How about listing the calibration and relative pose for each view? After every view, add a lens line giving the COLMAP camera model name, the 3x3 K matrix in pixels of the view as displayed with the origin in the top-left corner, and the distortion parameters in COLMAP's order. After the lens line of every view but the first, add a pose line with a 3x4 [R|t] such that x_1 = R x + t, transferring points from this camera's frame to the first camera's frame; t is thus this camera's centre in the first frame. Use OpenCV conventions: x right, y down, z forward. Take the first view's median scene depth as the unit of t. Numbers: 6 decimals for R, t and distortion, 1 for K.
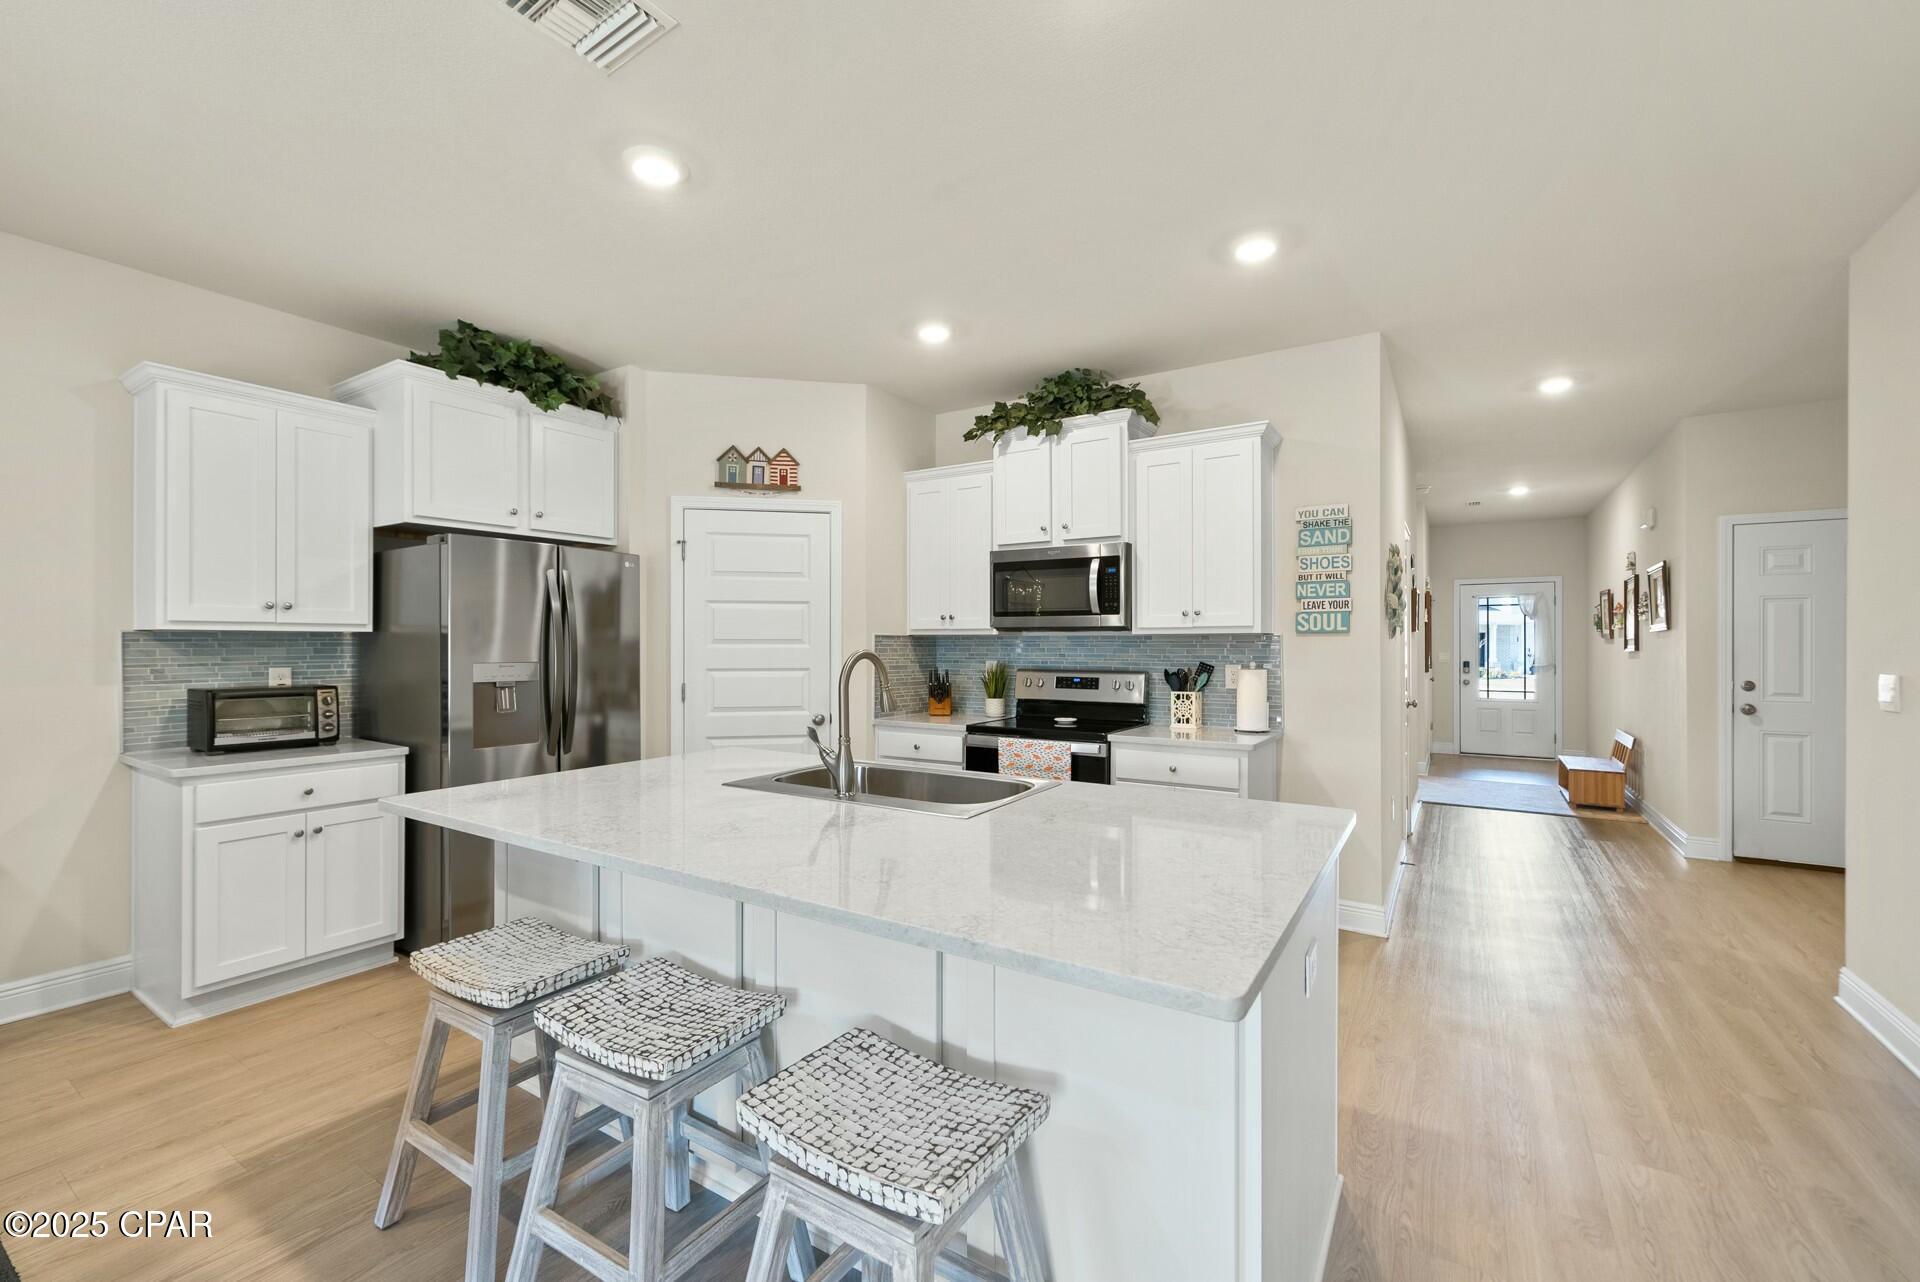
lens RADIAL K [[783.3, 0, 962.6], [0, 783.3, 643.9], [0, 0, 1]] dist [0.000196, 0.000003]
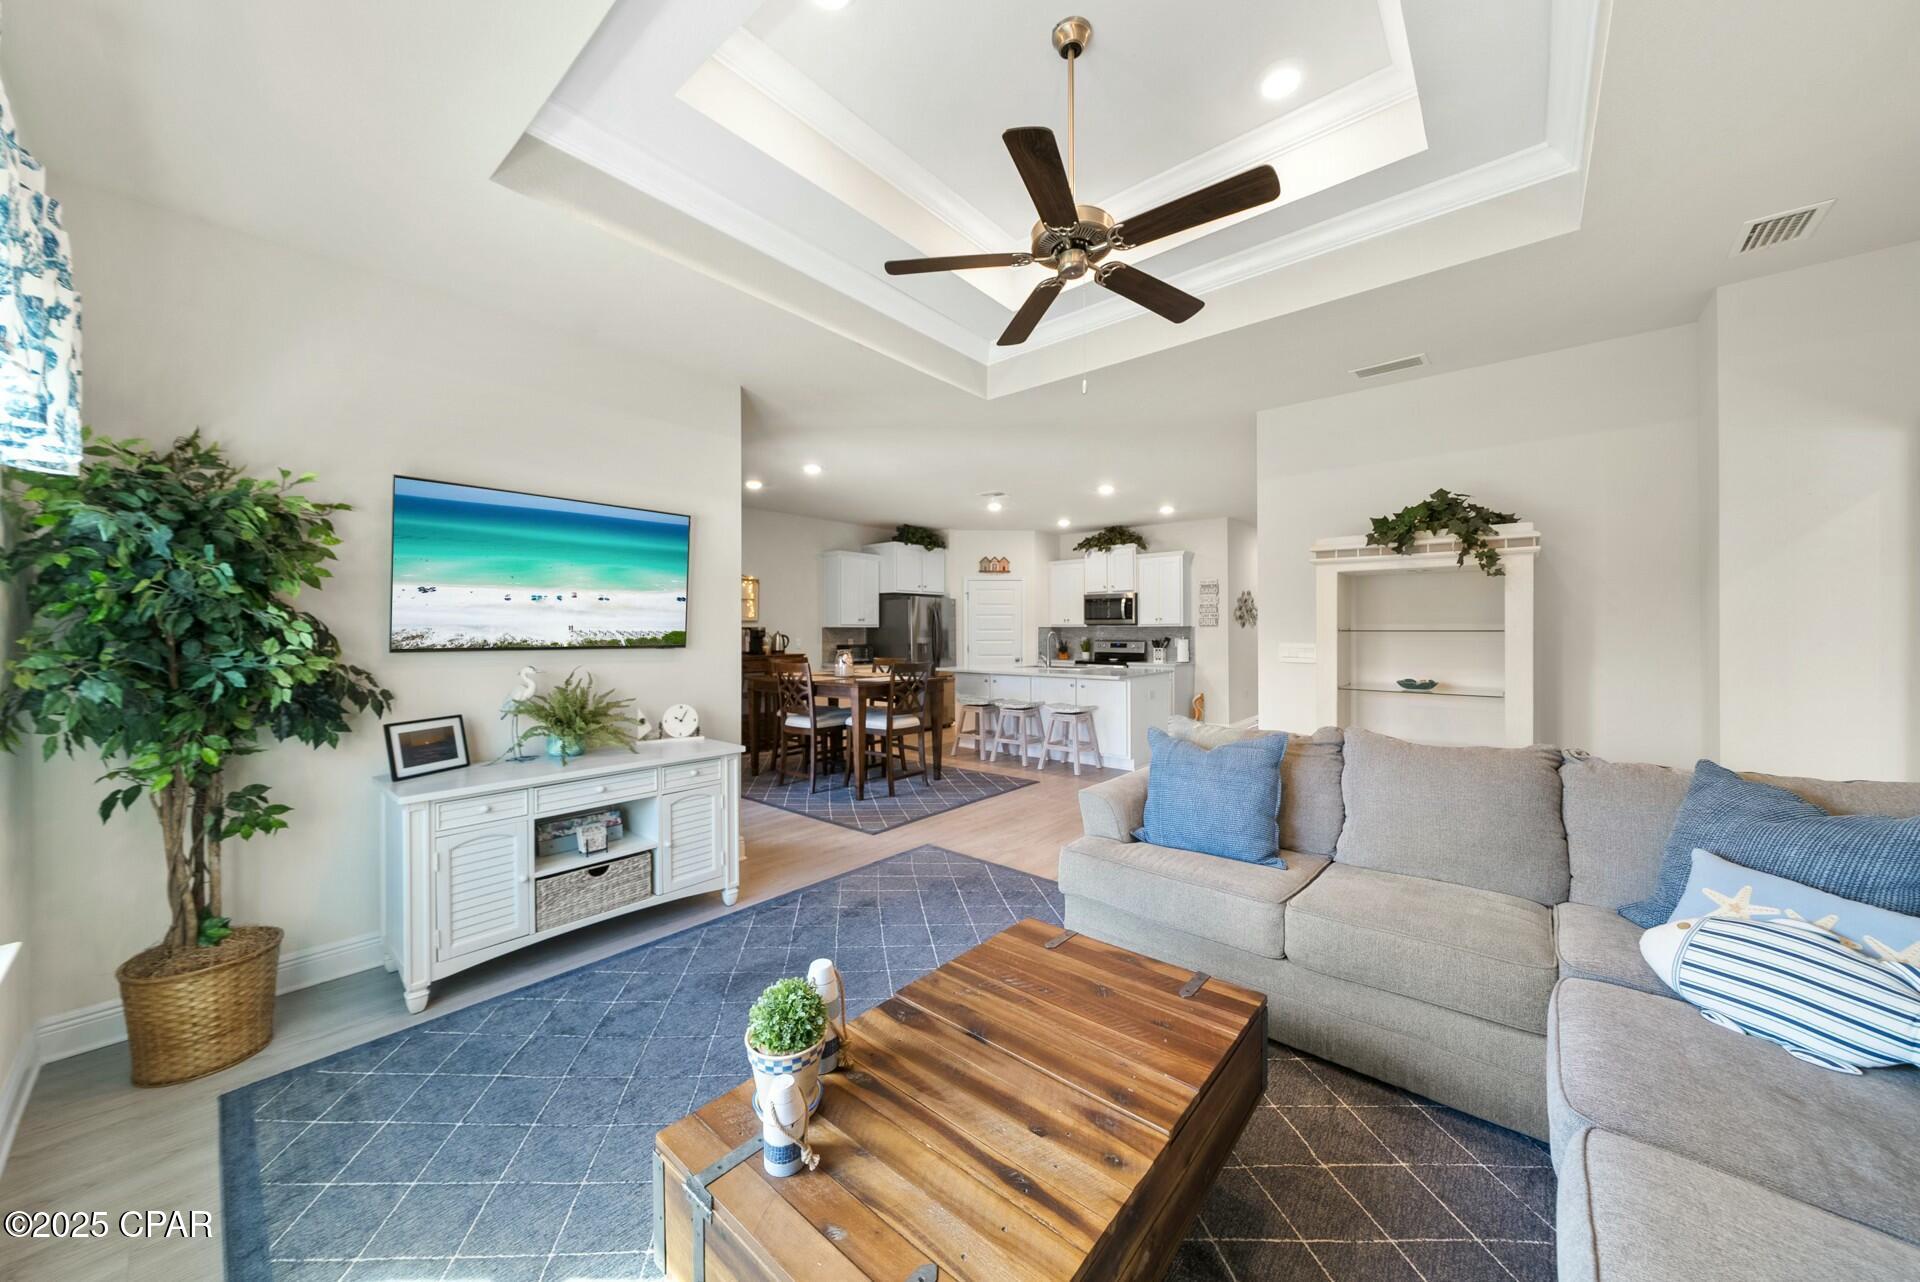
lens RADIAL K [[652.0, 0, 959.8], [0, 652.0, 627.2], [0, 0, 1]] dist [-0.004297, -0.000676]
pose [[0.989902, -0.006148, -0.141620, -0.069987], [0.005633, 0.999976, -0.004040, -0.004665], [0.141641, 0.003202, 0.989913, -1.263223]]
